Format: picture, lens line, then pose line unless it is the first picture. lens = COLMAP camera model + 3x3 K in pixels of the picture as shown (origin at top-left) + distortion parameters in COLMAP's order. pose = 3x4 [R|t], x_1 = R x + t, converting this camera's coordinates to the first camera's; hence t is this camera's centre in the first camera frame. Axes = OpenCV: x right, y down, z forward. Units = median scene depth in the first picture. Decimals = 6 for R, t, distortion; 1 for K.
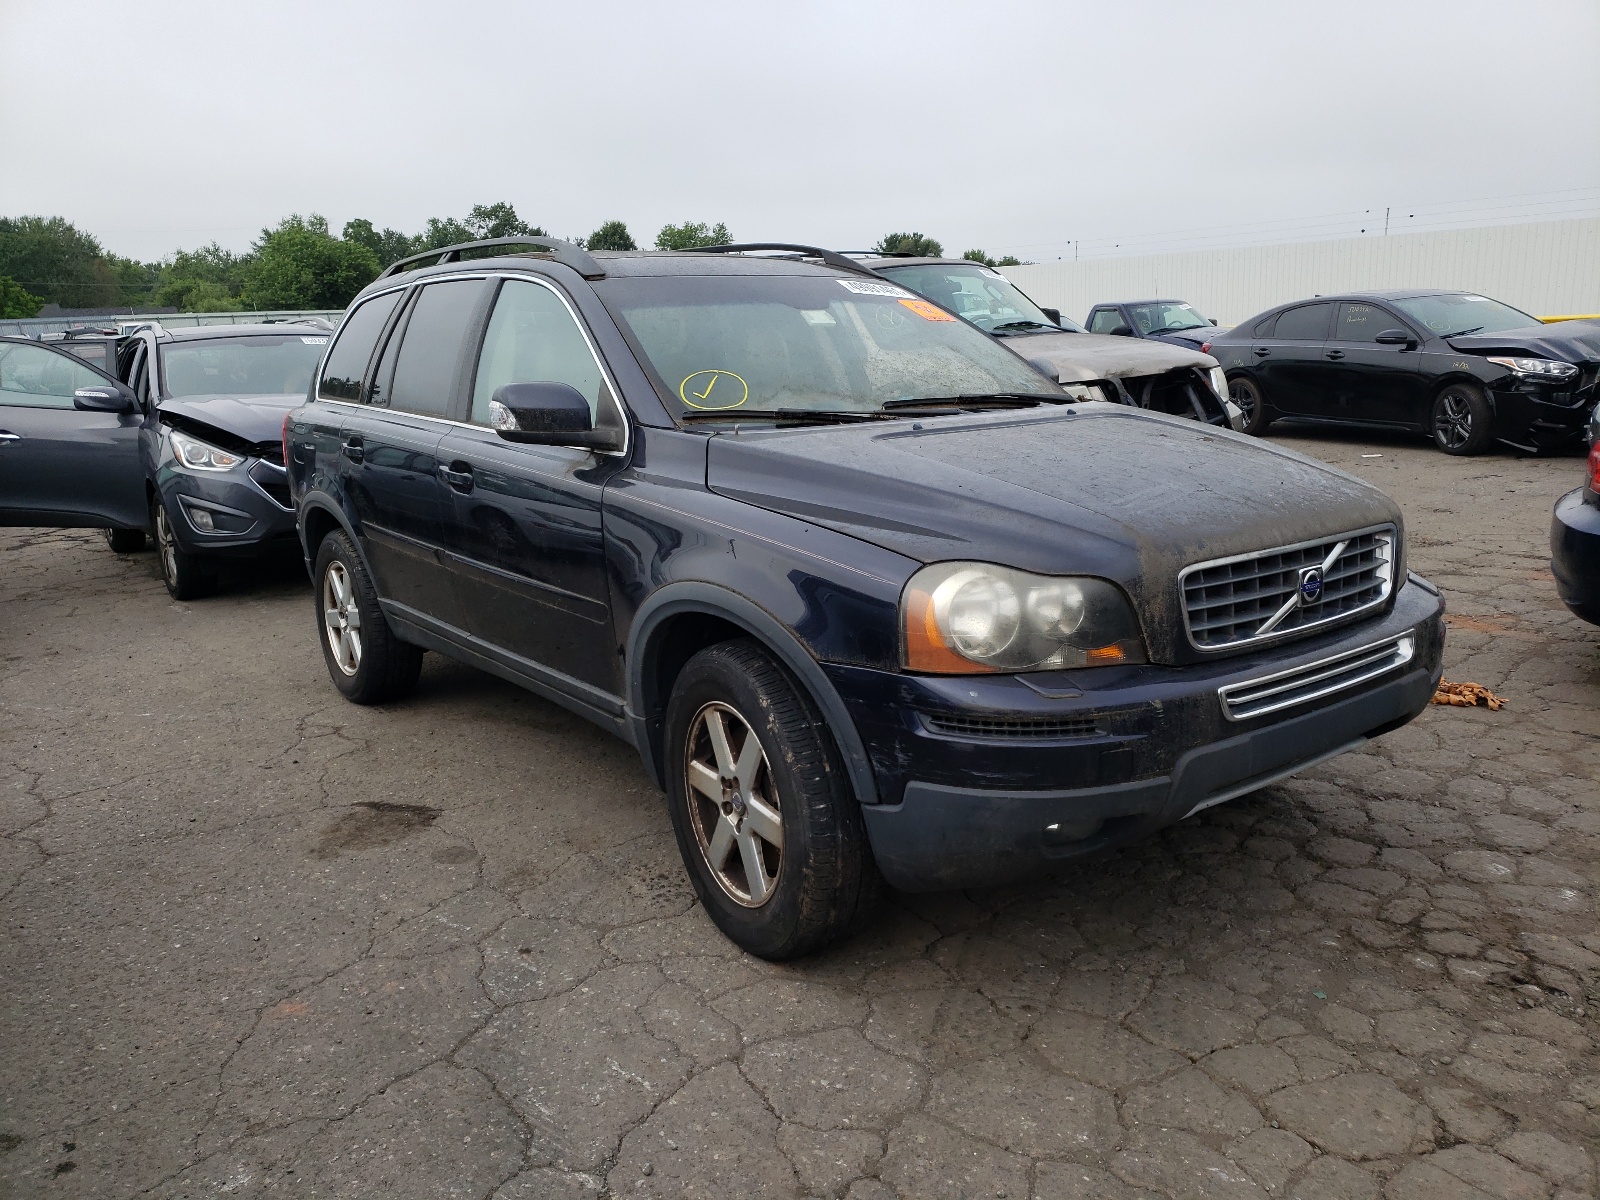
lens RADIAL K [[1255.4, 0, 795.4], [0, 1255.4, 601.2], [0, 0, 1]] dist [-0.008382, 0.027220]
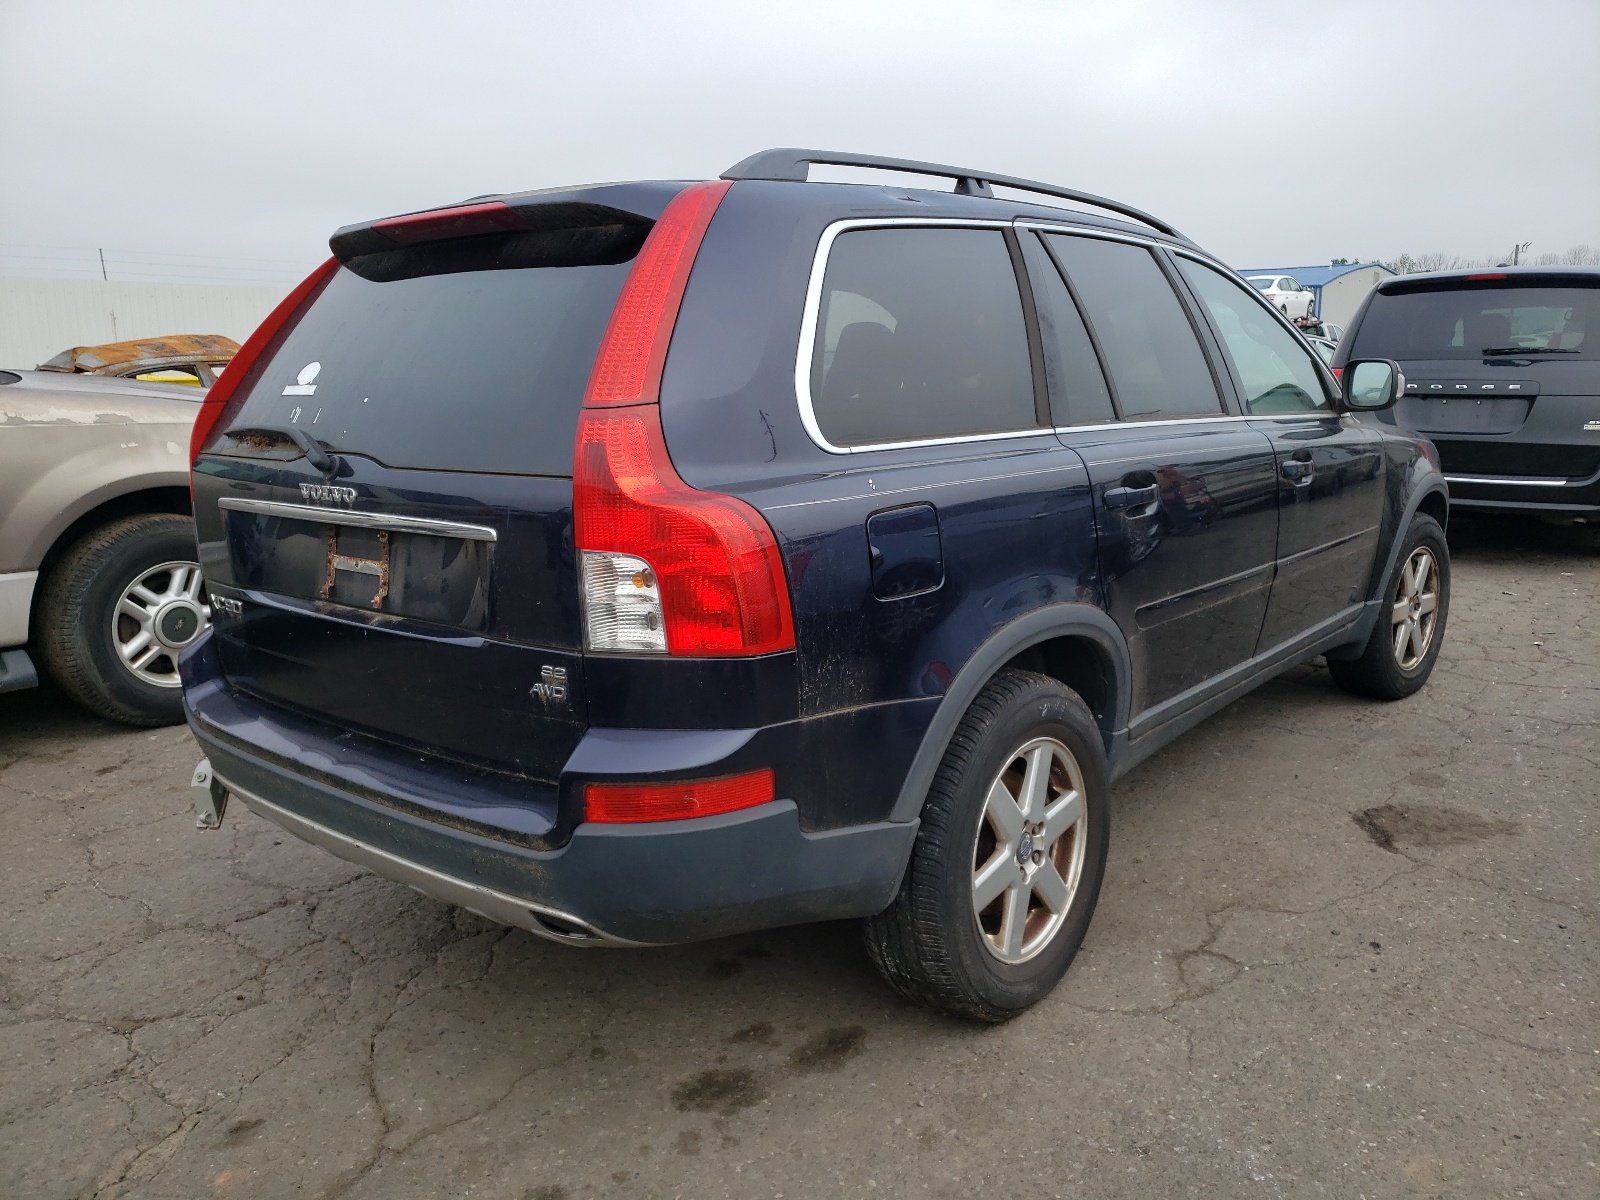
lens RADIAL K [[1255.4, 0, 802.8], [0, 1255.4, 599.2], [0, 0, 1]] dist [-0.008382, 0.027220]
pose [[-0.222066, -0.148838, 0.963605, -2.206802], [0.245687, 0.947850, 0.203024, -0.576407], [-0.943570, 0.281830, -0.173918, 3.073809]]
